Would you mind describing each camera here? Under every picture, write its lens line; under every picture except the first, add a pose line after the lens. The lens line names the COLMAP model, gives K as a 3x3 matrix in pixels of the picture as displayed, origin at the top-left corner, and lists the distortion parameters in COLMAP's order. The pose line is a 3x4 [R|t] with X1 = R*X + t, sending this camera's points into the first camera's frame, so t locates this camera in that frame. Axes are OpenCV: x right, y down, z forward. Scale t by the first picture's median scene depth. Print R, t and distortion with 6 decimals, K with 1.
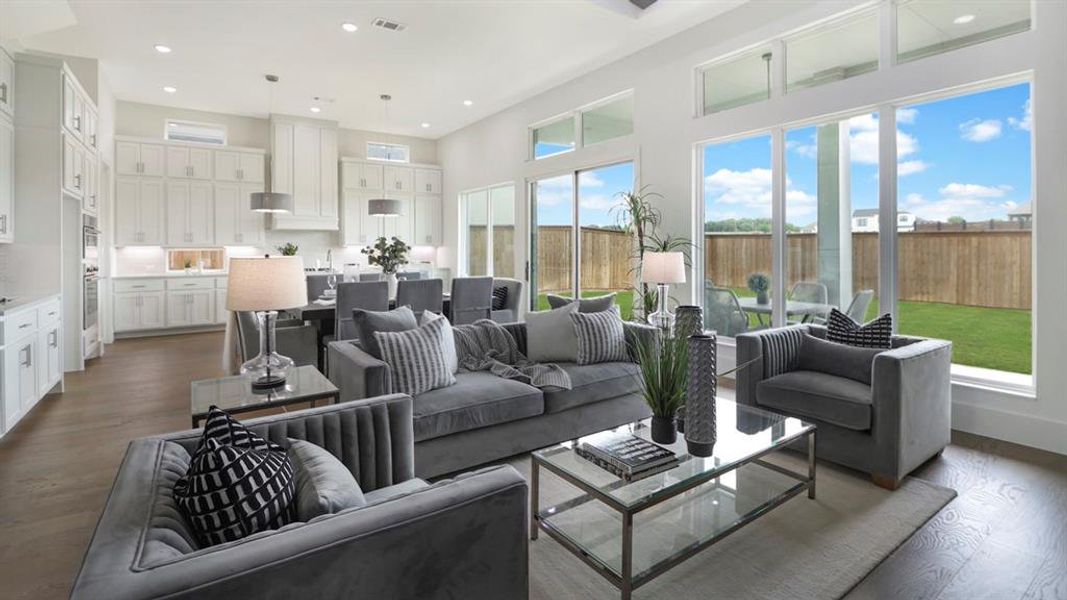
lens RADIAL K [[502.4, 0, 520.8], [0, 502.4, 247.5], [0, 0, 1]] dist [-0.018727, 0.002527]
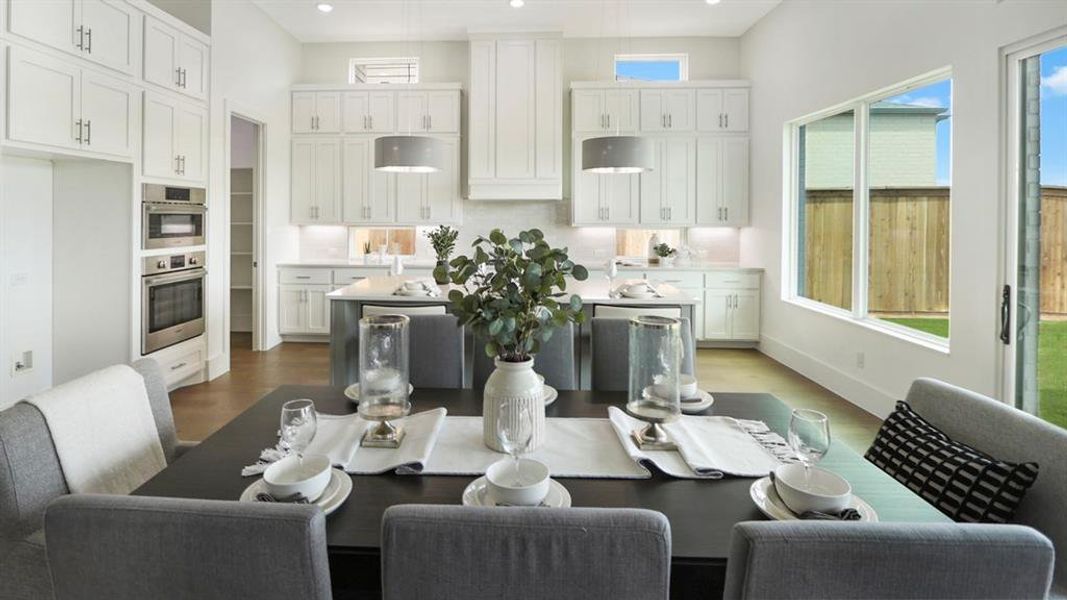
lens RADIAL K [[513.3, 0, 491.3], [0, 513.3, 223.3], [0, 0, 1]] dist [-0.028467, 0.000311]
pose [[0.800571, 0.017939, -0.598969, -0.067067], [-0.007339, 0.999770, 0.020134, -0.022255], [0.599193, -0.011723, 0.800519, 0.533356]]
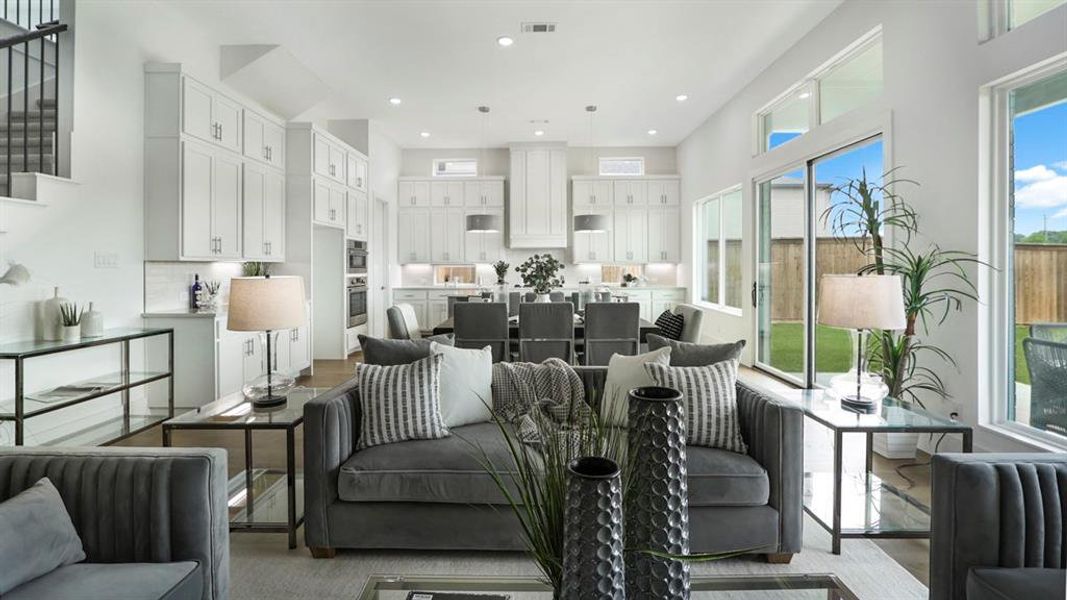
lens RADIAL K [[486.2, 0, 526.7], [0, 486.2, 261.8], [0, 0, 1]] dist [-0.013199, 0.001573]
pose [[0.818520, -0.001790, -0.574475, 0.165926], [-0.000306, 0.999994, -0.003553, -0.003009], [0.574477, 0.003084, 0.818515, 0.171426]]
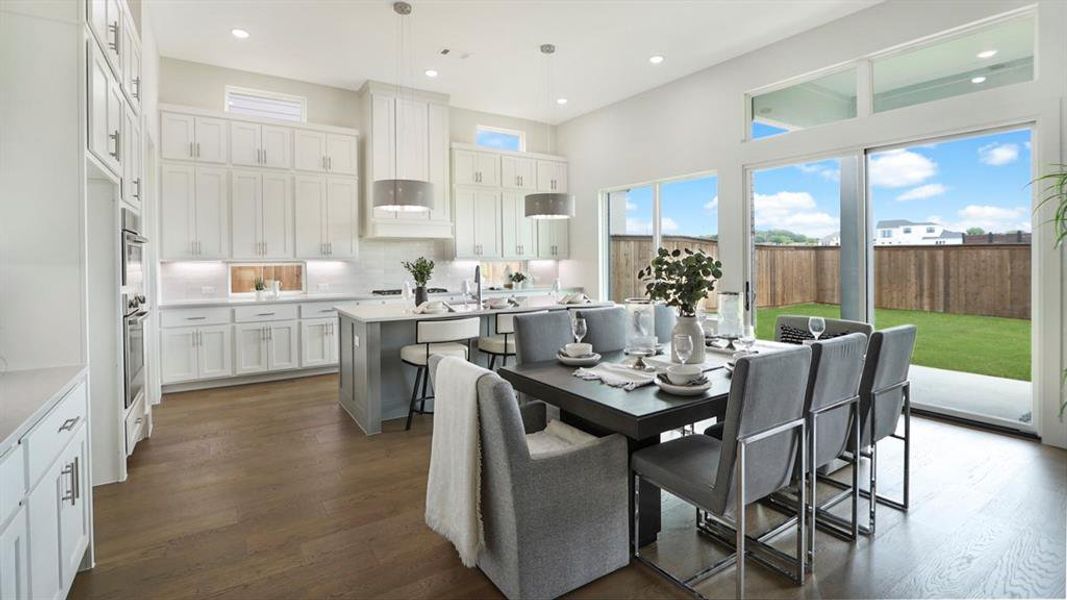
lens RADIAL K [[486.2, 0, 514.4], [0, 486.2, 261.3], [0, 0, 1]] dist [-0.013199, 0.001573]
pose [[0.999785, 0.002637, -0.020583, -0.306394], [-0.002493, 0.999972, 0.007010, -0.007282], [0.020601, -0.006957, 0.999764, 0.330457]]
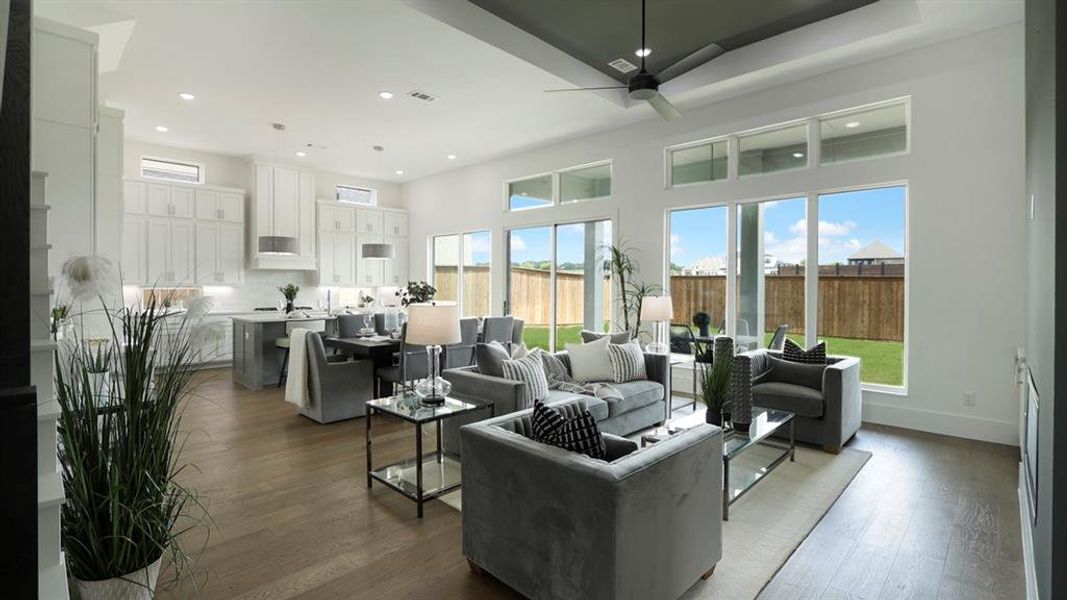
lens RADIAL K [[506.0, 0, 513.6], [0, 506.0, 287.4], [0, 0, 1]] dist [-0.022997, 0.001846]
pose [[0.982344, 0.007364, 0.186941, -0.188509], [-0.008935, 0.999931, 0.007561, -0.012819], [-0.186872, -0.009098, 0.982342, -0.120844]]
